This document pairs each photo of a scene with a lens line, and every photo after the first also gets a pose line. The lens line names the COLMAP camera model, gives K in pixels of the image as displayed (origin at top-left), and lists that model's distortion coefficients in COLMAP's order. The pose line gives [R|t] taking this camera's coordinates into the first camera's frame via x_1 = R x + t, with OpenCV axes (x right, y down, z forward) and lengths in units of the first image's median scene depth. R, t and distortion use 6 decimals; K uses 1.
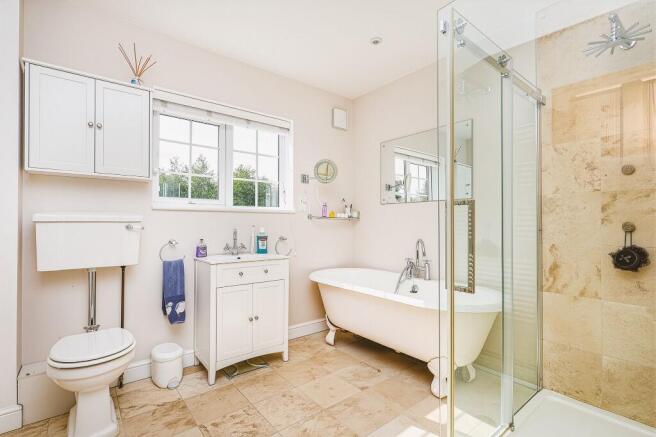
lens RADIAL K [[308.7, 0, 328.3], [0, 308.7, 222.2], [0, 0, 1]] dist [-0.001034, 0.000007]
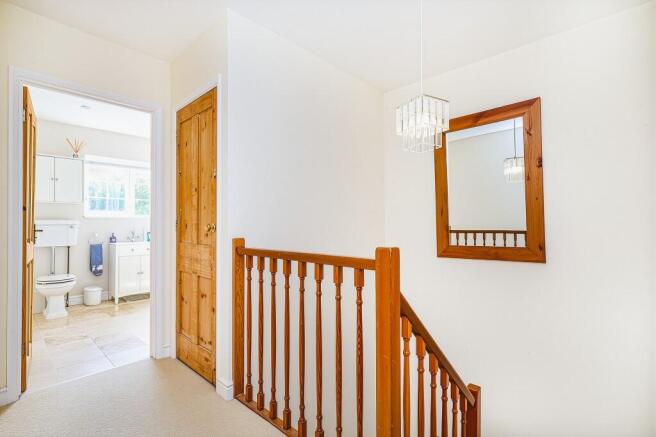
lens RADIAL K [[308.7, 0, 328.5], [0, 308.7, 218.2], [0, 0, 1]] dist [-0.001034, 0.000007]
pose [[0.986516, 0.001588, 0.163658, 0.648838], [-0.001184, 0.999996, -0.002567, -0.036575], [-0.163661, 0.002339, 0.986514, -1.201178]]
